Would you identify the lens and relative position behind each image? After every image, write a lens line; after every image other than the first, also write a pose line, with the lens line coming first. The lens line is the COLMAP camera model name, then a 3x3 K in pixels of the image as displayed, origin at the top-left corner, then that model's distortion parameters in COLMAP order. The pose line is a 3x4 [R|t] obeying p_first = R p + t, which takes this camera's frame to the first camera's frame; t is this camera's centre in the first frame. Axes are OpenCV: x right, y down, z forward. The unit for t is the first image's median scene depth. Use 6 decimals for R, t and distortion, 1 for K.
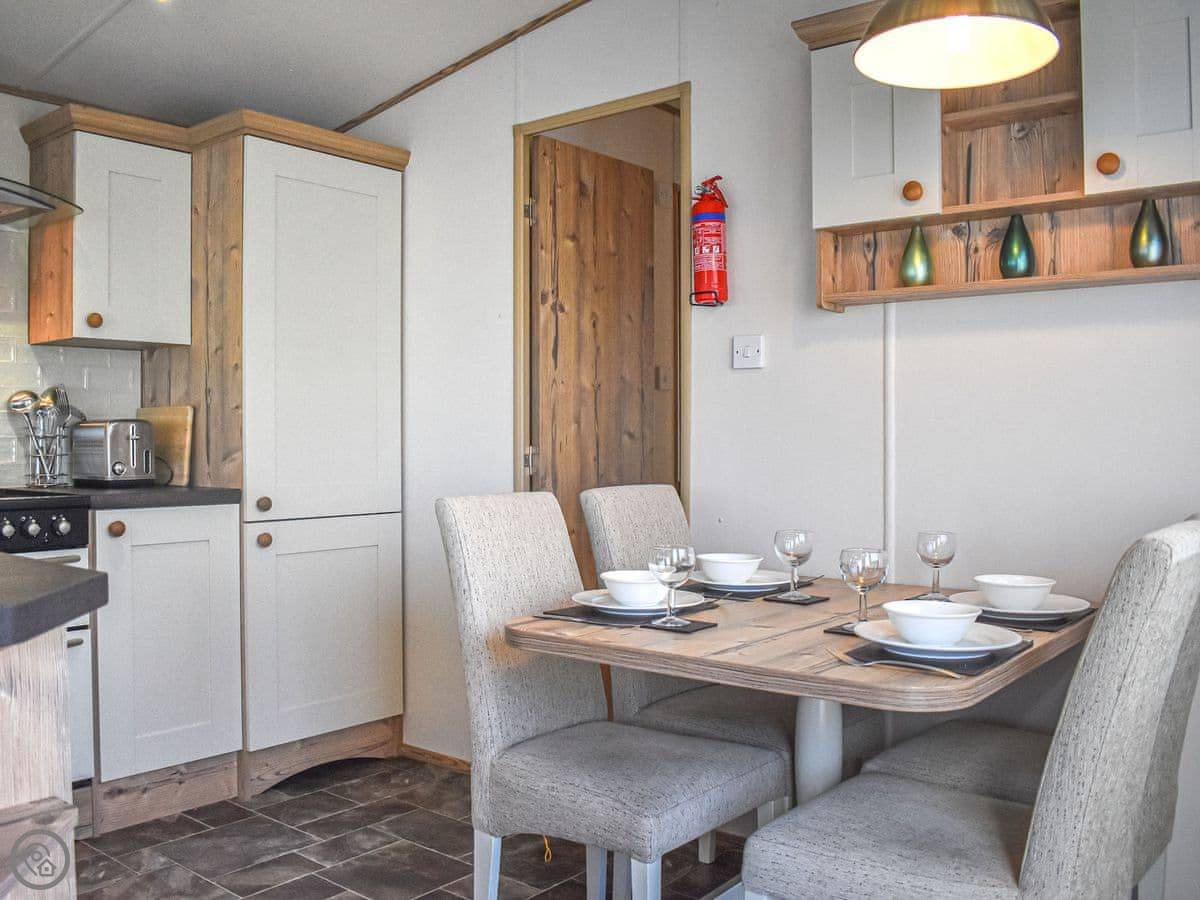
lens RADIAL K [[1058.7, 0, 600.0], [0, 1058.7, 450.0], [0, 0, 1]] dist [-0.110983, 0.002106]
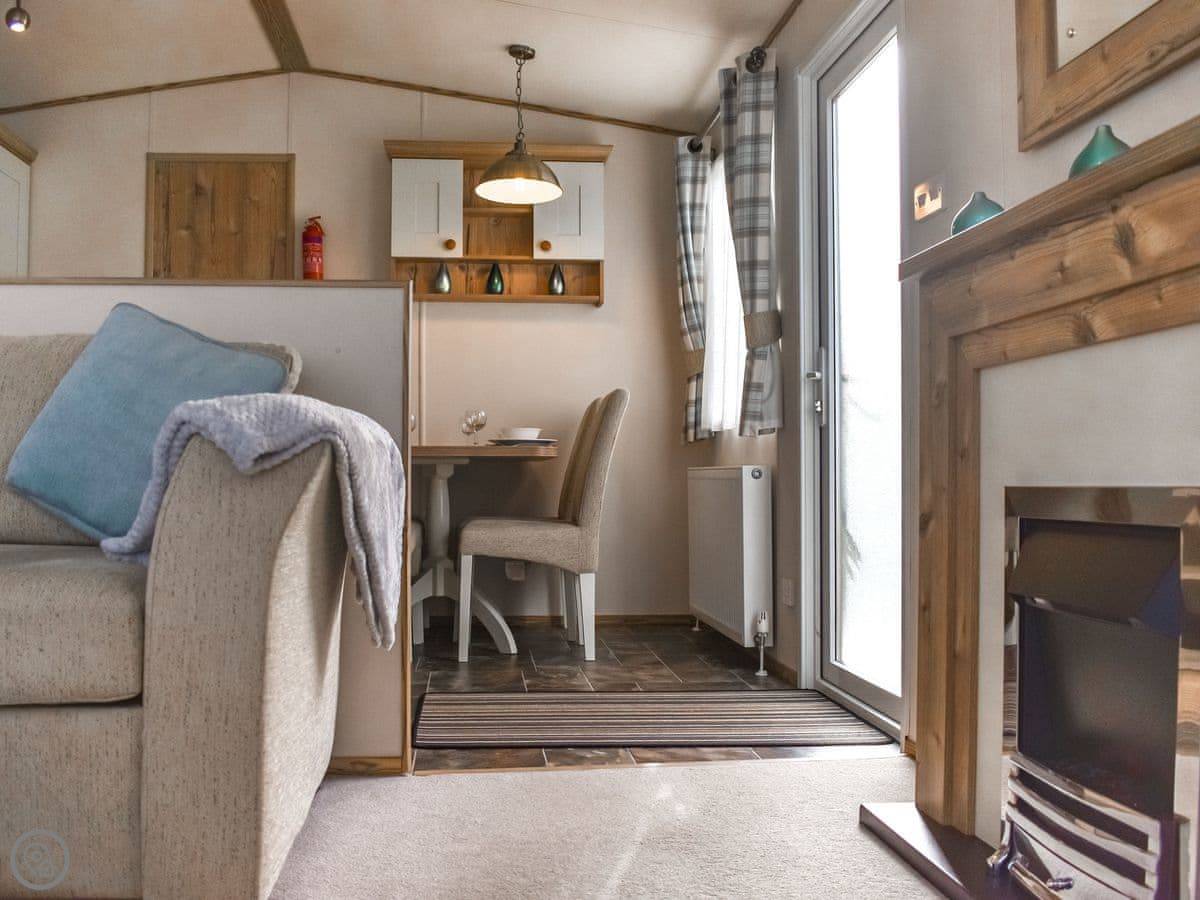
lens RADIAL K [[1129.4, 0, 600.0], [0, 1129.4, 450.0], [0, 0, 1]] dist [-0.084137, 0.018382]
pose [[0.719154, 0.020578, 0.694545, -0.901481], [0.004952, 0.999384, -0.034736, 0.199142], [-0.694833, 0.028420, 0.718610, -0.663490]]
